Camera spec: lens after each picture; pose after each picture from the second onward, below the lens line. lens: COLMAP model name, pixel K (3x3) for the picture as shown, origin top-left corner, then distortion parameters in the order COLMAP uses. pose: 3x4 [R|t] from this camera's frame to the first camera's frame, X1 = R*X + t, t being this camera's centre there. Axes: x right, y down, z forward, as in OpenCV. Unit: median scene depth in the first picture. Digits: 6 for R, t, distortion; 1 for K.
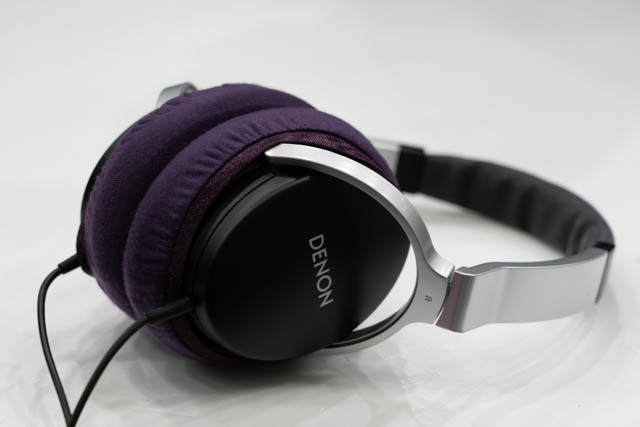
lens RADIAL K [[1936.7, 0, 320.0], [0, 1936.7, 213.5], [0, 0, 1]] dist [0.127220, 0.347091]
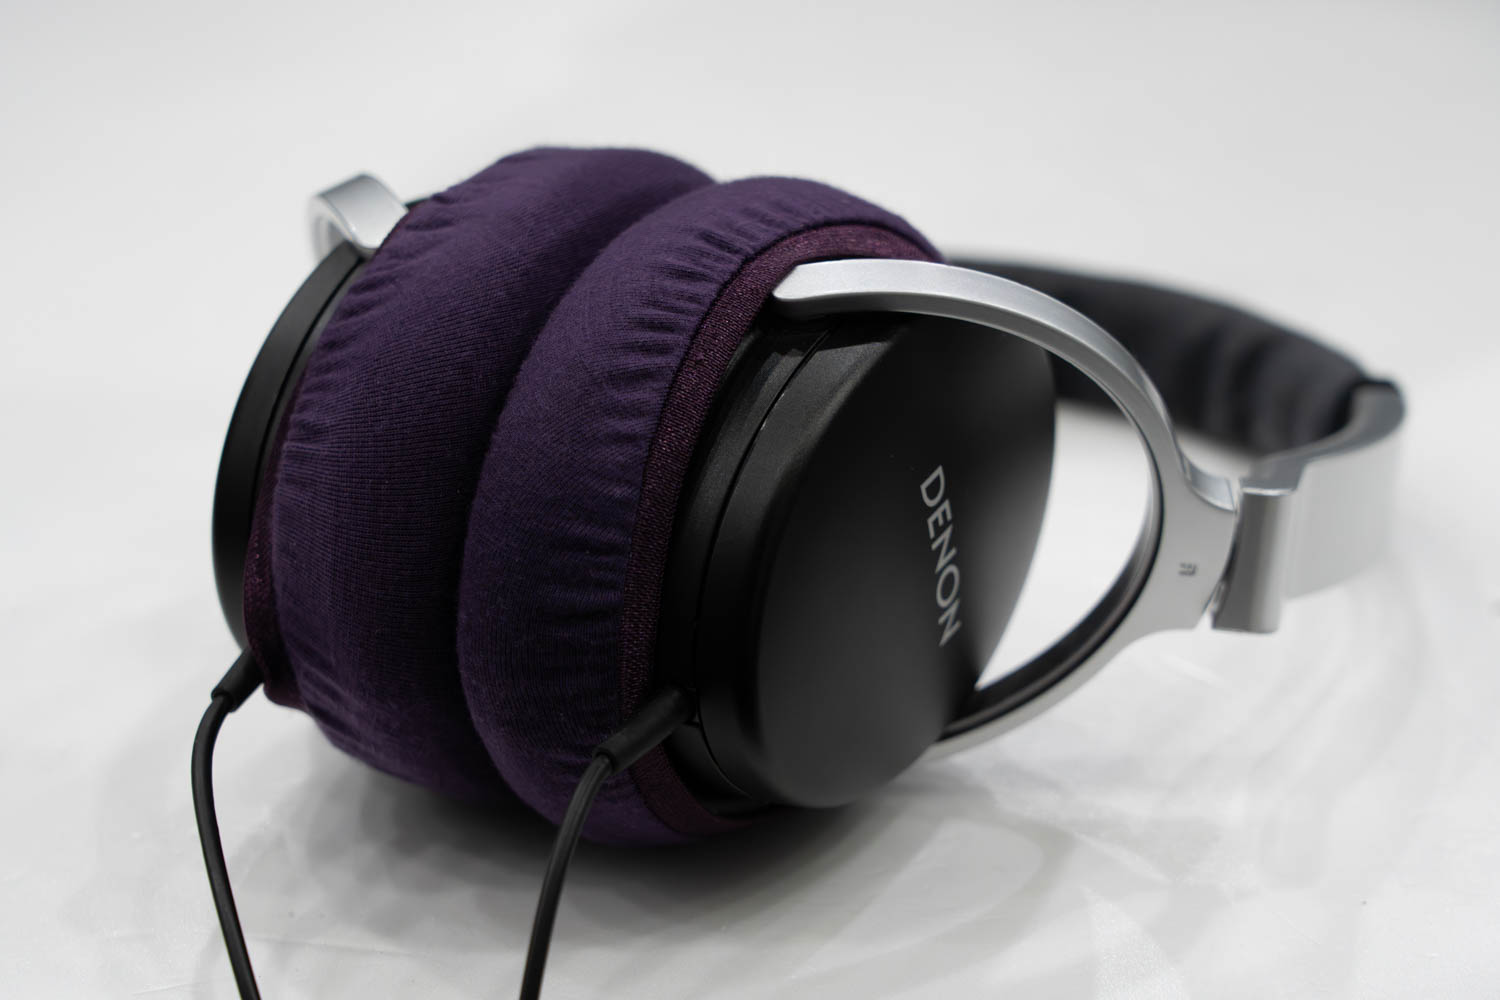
lens RADIAL K [[4539.2, 0, 750.0], [0, 4539.2, 500.0], [0, 0, 1]] dist [0.127220, 0.347091]
pose [[0.895414, -0.196469, 0.399542, -0.415122], [0.191389, 0.980081, 0.053018, -0.040403], [-0.402000, 0.028995, 0.915181, 0.144001]]
